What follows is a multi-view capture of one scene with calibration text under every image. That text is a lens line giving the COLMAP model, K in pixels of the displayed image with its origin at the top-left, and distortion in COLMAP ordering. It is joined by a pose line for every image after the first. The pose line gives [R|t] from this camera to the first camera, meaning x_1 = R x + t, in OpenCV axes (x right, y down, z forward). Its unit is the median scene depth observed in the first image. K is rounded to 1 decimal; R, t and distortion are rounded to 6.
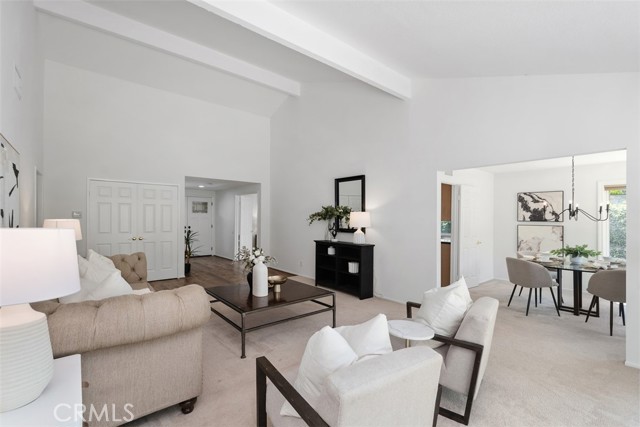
lens RADIAL K [[287.4, 0, 317.1], [0, 287.4, 215.7], [0, 0, 1]] dist [0.002206, 0.000092]
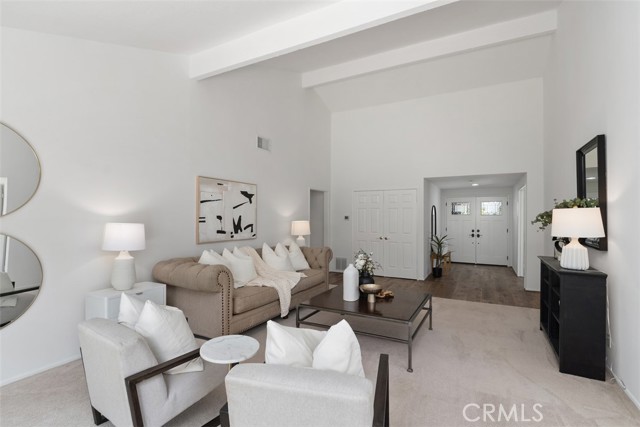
lens RADIAL K [[305.7, 0, 314.9], [0, 305.7, 209.4], [0, 0, 1]] dist [-0.000630, 0.000284]
pose [[0.381210, -0.033719, -0.923873, 0.607641], [0.005416, 0.999399, -0.034241, 0.008709], [0.924473, 0.008050, 0.381163, 0.428072]]
